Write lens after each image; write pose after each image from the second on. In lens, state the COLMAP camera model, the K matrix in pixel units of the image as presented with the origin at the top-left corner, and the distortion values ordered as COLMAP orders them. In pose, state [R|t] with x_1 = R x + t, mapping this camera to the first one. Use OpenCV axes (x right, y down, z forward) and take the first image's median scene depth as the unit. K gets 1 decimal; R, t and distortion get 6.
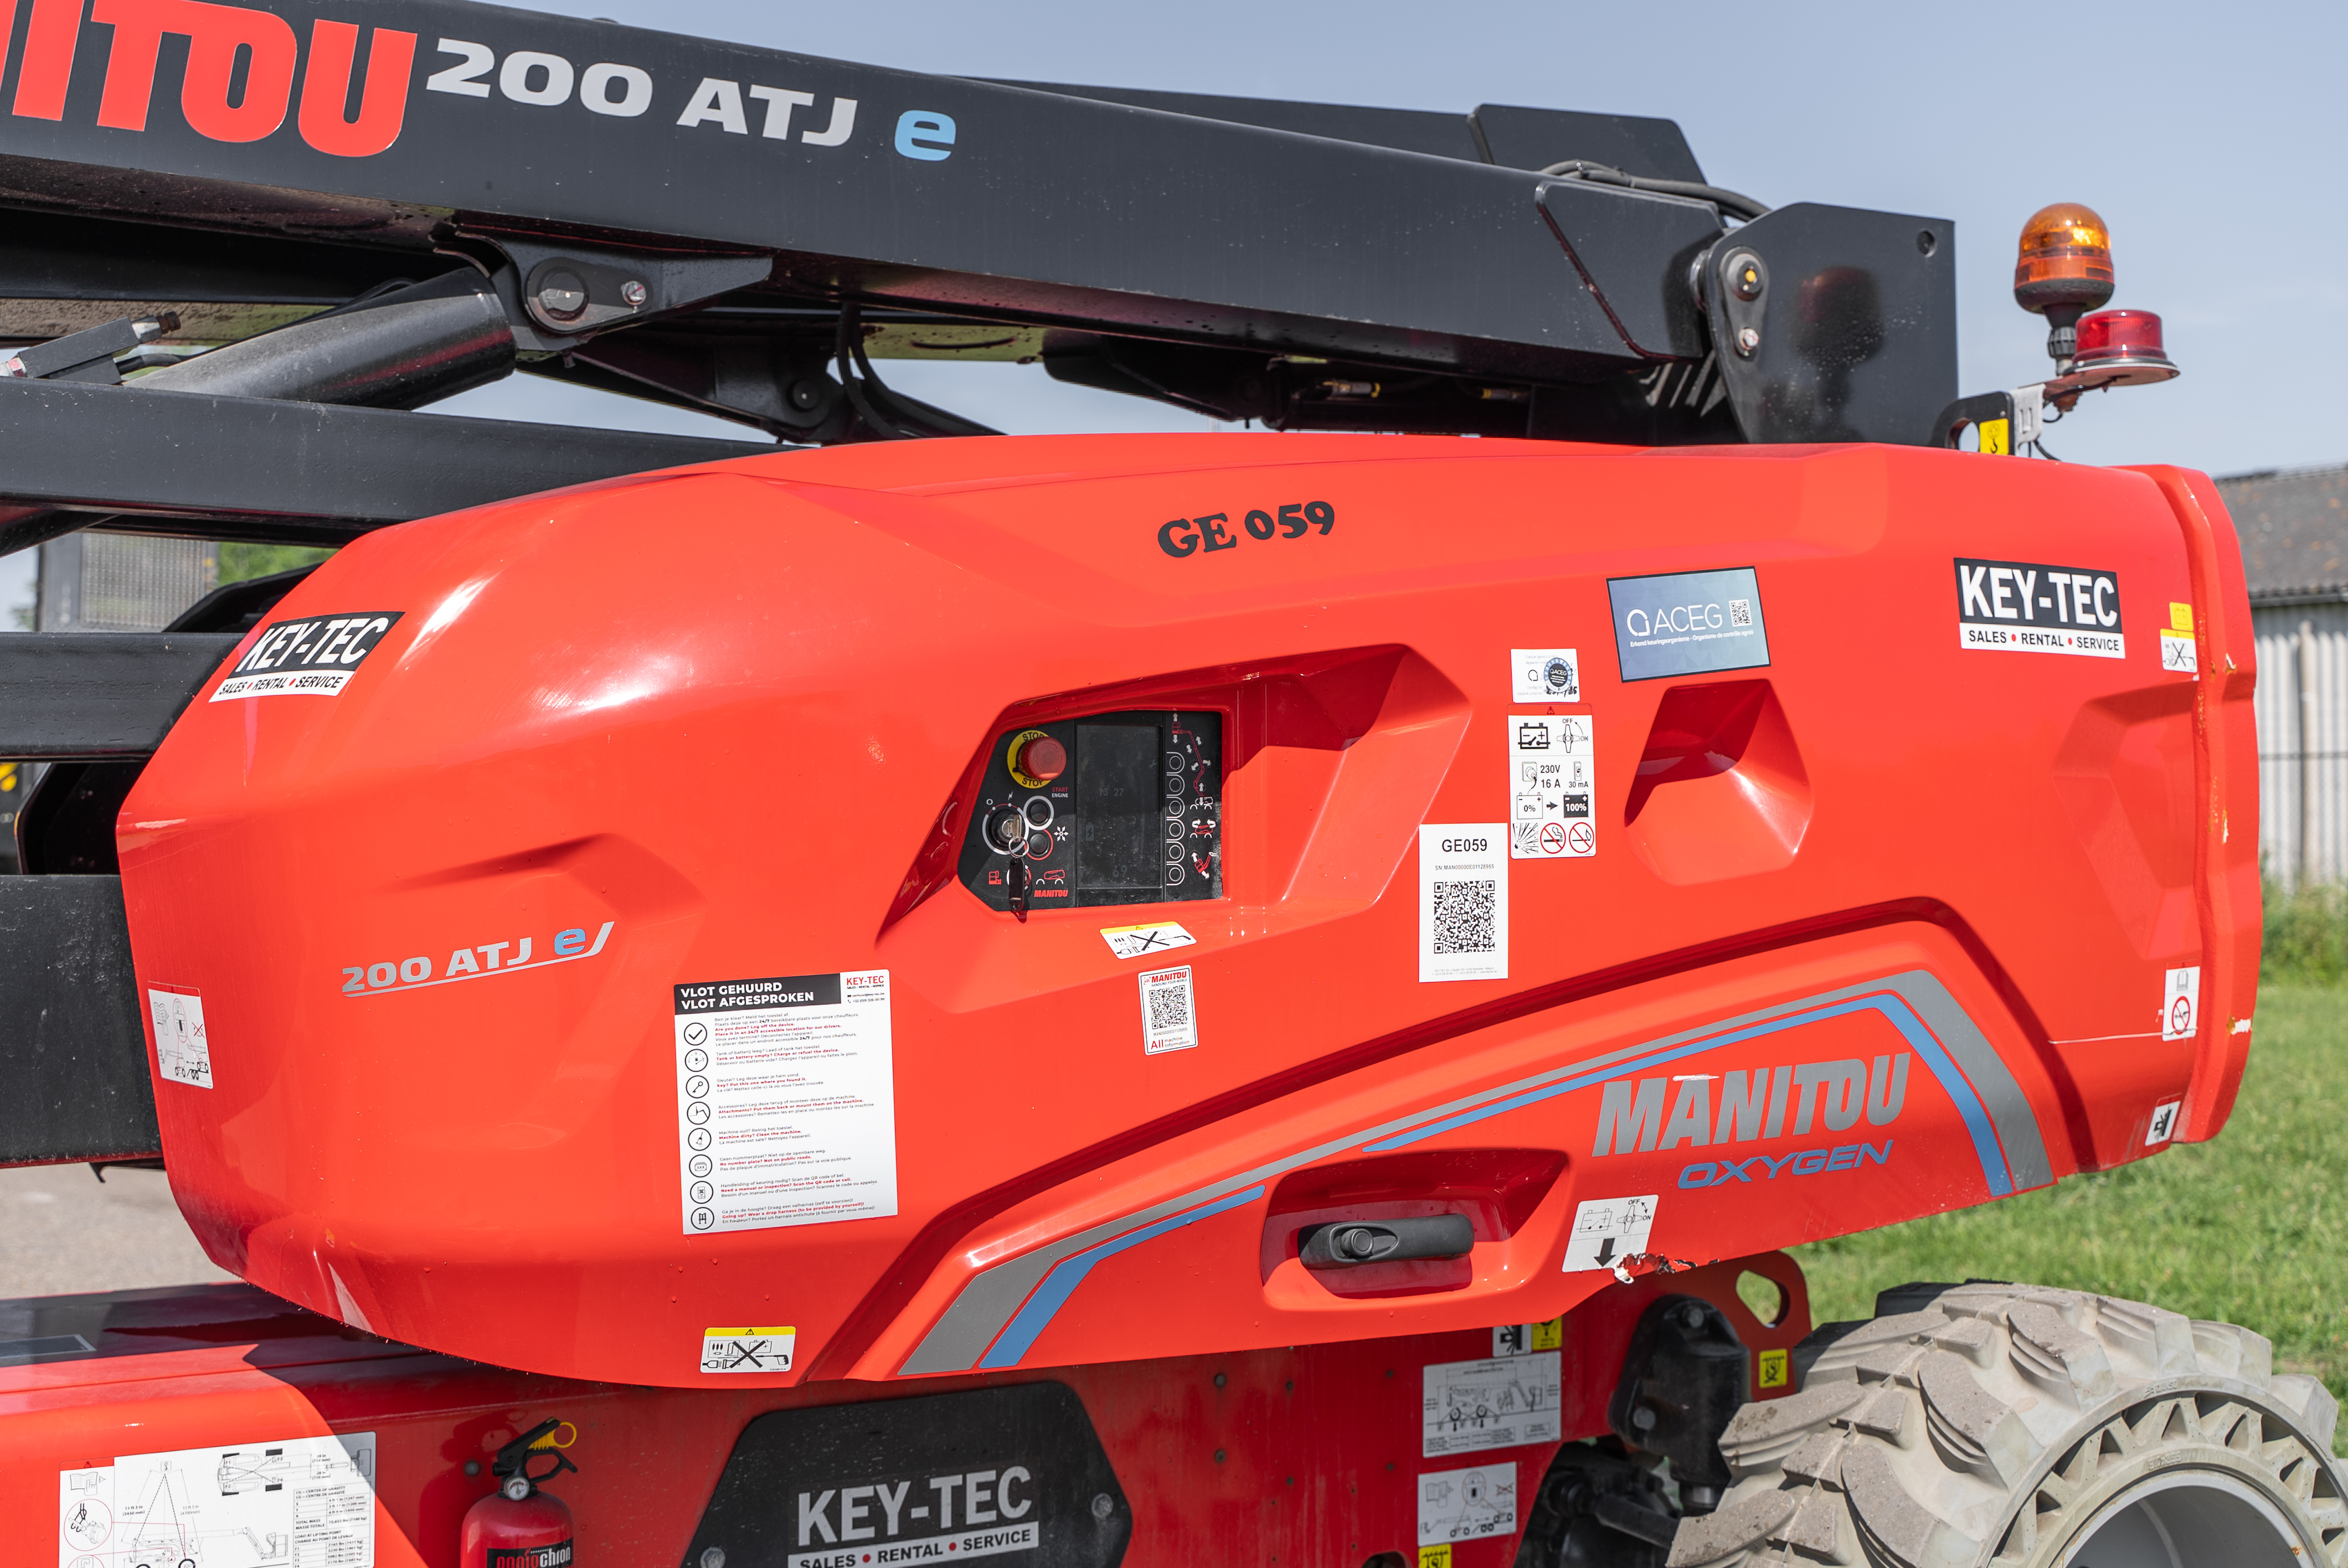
lens RADIAL K [[2887.2, 0, 1171.1], [0, 2887.2, 787.4], [0, 0, 1]] dist [-0.001107, 0.000000]
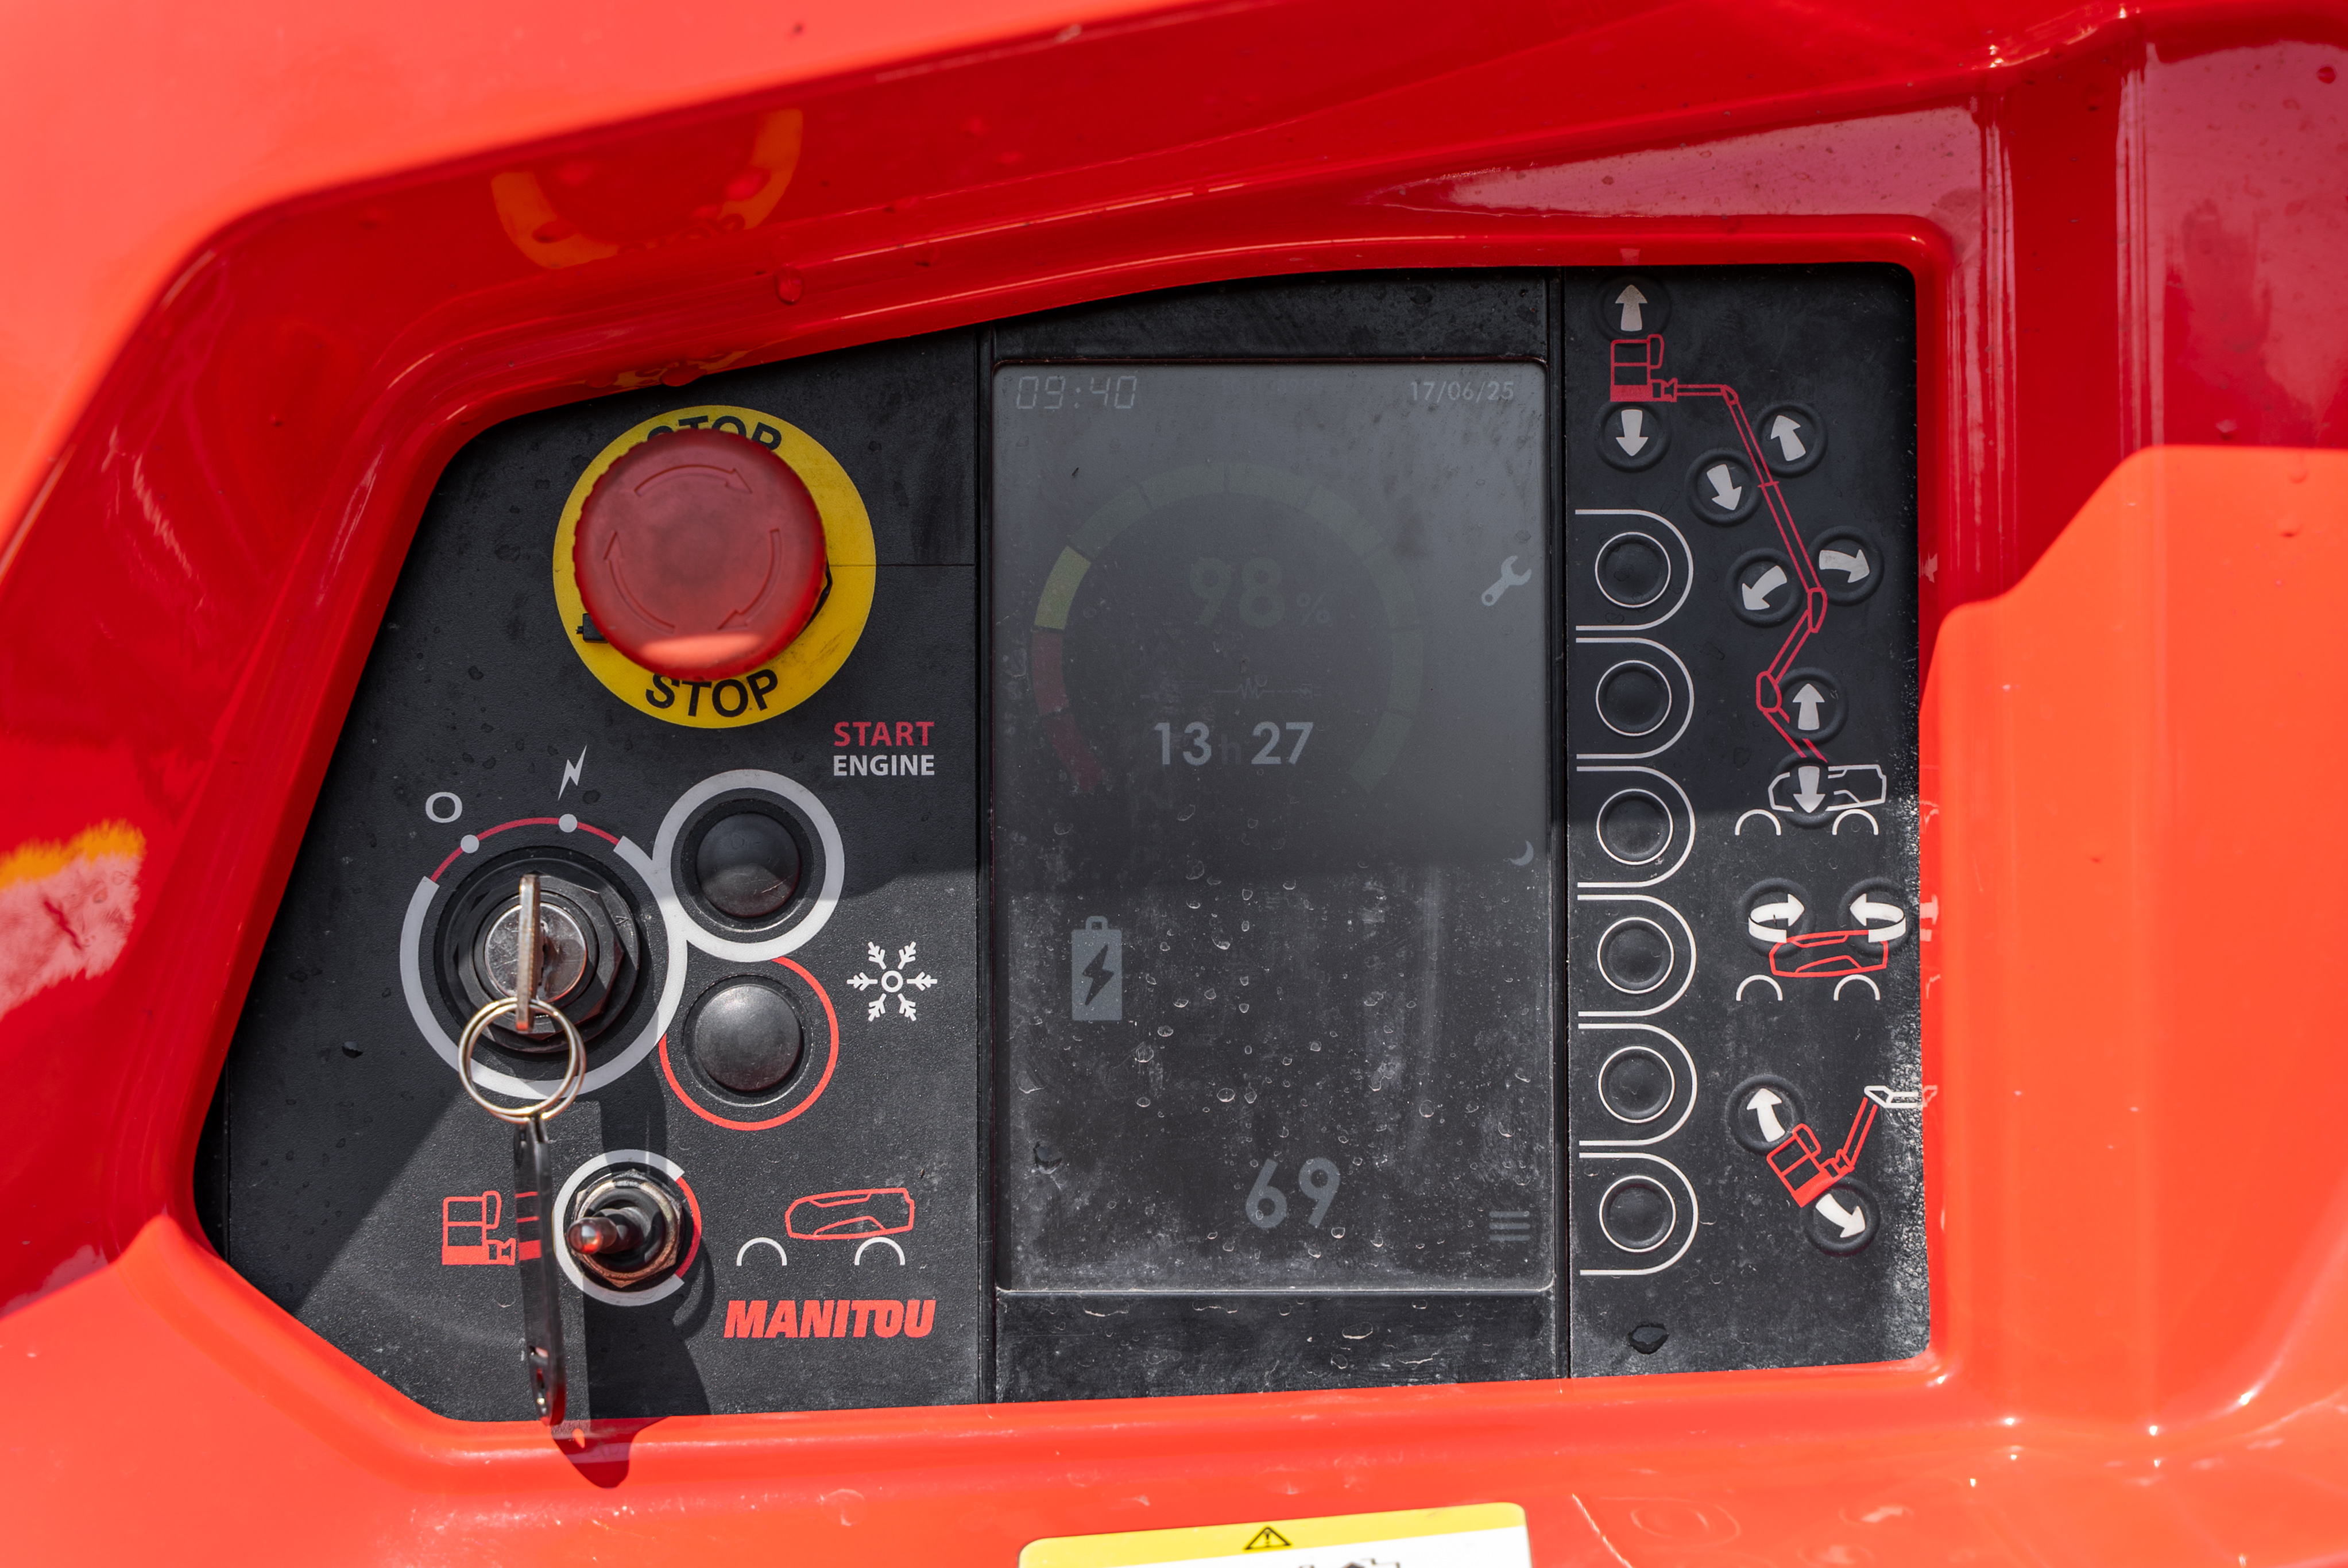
lens RADIAL K [[5077.2, 0, 1173.8], [0, 5077.2, 781.8], [0, 0, 1]] dist [0.052987, 0.000000]
pose [[0.863103, -0.012759, -0.504866, 0.132443], [0.012387, 0.999915, -0.004094, 0.005178], [0.504875, -0.002720, 0.863188, 0.728516]]
